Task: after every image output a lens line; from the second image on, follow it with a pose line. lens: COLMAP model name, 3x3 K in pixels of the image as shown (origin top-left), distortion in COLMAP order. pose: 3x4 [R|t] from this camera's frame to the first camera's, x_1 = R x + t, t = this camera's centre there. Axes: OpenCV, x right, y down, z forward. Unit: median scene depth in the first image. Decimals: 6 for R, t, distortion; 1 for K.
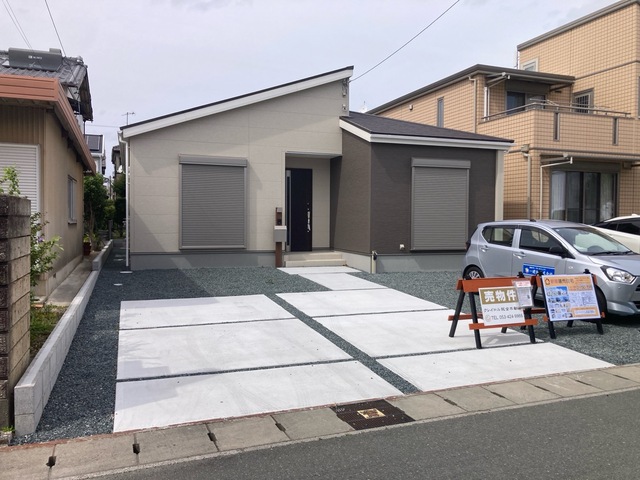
lens RADIAL K [[531.2, 0, 318.1], [0, 531.2, 236.1], [0, 0, 1]] dist [0.041948, 0.000199]
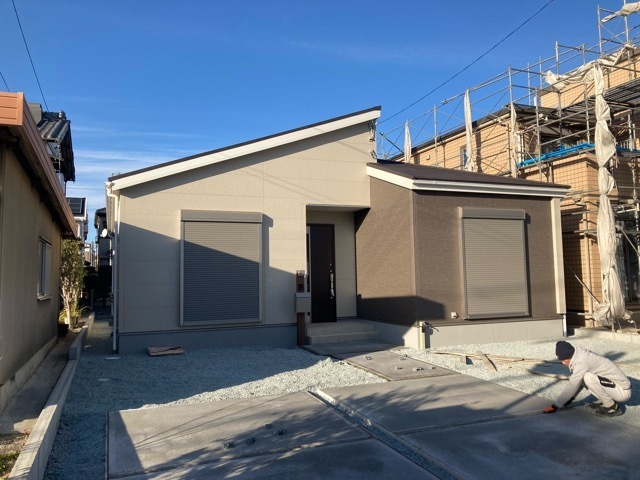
lens RADIAL K [[531.2, 0, 322.3], [0, 531.2, 240.9], [0, 0, 1]] dist [0.041948, 0.000199]
pose [[0.999001, -0.024475, 0.037403, -0.066230], [0.028218, 0.994275, -0.103059, -0.012505], [-0.034666, 0.104011, 0.993972, 0.161058]]
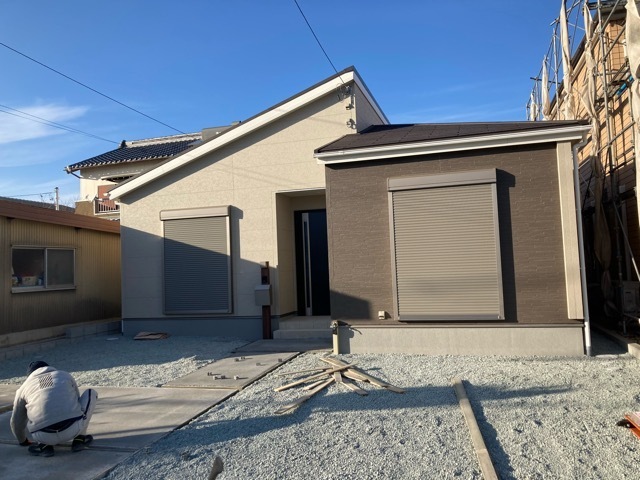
lens RADIAL K [[531.2, 0, 319.4], [0, 531.2, 243.4], [0, 0, 1]] dist [0.041948, 0.000199]
pose [[0.801262, -0.067238, -0.594524, 0.448833], [0.024962, 0.996557, -0.079063, -0.015252], [0.597793, 0.048510, 0.800181, 0.389231]]
